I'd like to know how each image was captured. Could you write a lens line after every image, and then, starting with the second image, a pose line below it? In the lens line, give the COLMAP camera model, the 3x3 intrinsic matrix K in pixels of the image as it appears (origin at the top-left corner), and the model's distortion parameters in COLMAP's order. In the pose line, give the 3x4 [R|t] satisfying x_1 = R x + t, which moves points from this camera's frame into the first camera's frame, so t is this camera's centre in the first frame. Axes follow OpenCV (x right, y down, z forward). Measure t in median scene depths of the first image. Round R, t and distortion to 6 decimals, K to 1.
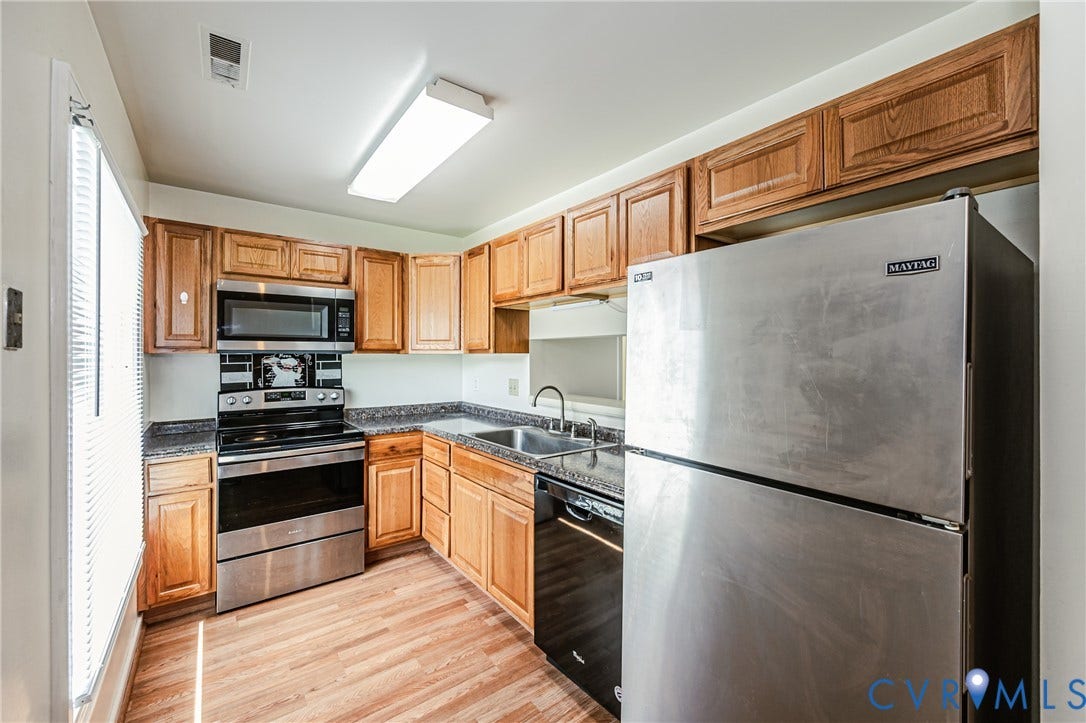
lens RADIAL K [[435.4, 0, 545.3], [0, 435.4, 355.3], [0, 0, 1]] dist [0.003686, 0.000933]
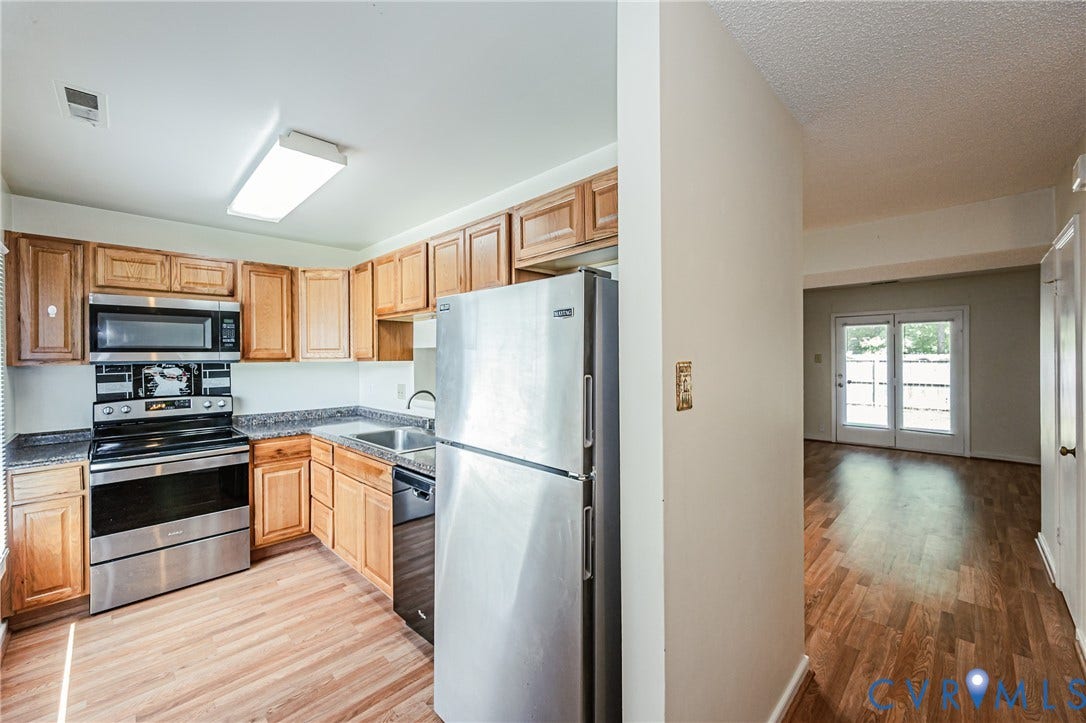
lens RADIAL K [[435.4, 0, 543.8], [0, 435.4, 357.3], [0, 0, 1]] dist [0.003686, 0.000933]
pose [[0.991147, -0.009297, 0.132440, 0.164450], [0.008983, 0.999955, 0.002964, -0.015452], [-0.132462, -0.001748, 0.991187, -0.157045]]
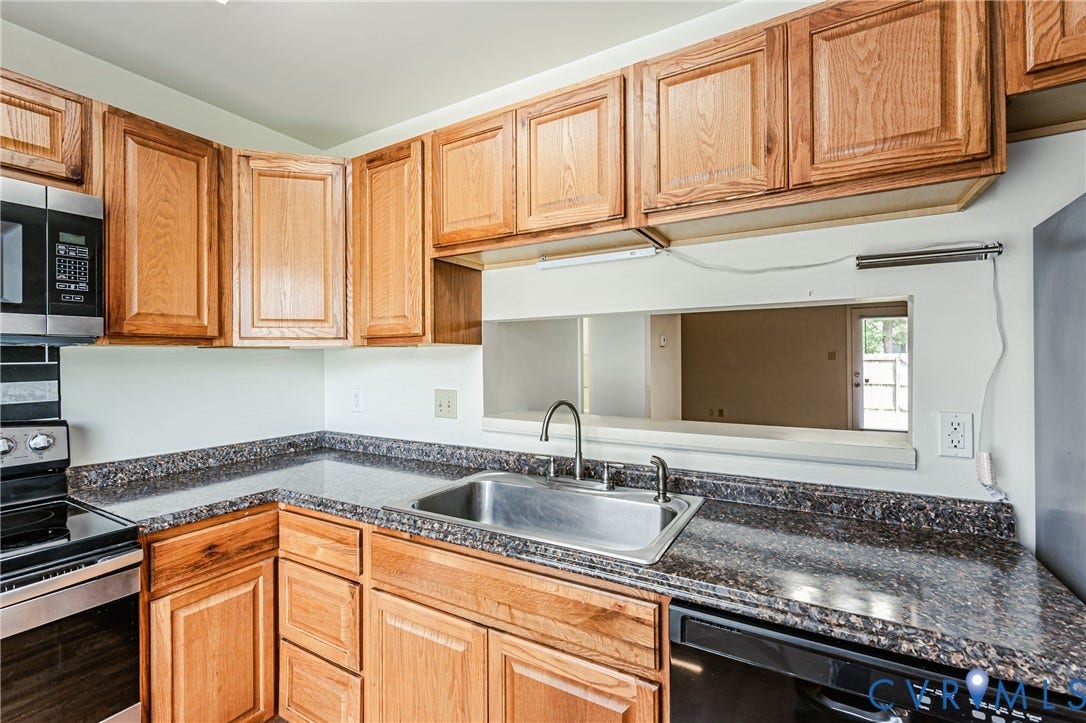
lens RADIAL K [[473.6, 0, 534.4], [0, 473.6, 355.4], [0, 0, 1]] dist [0.002488, -0.000301]
pose [[0.928036, -0.005825, 0.372444, -0.237072], [0.008294, 0.999953, -0.005027, 0.015649], [-0.372397, 0.007754, 0.928041, 0.441013]]
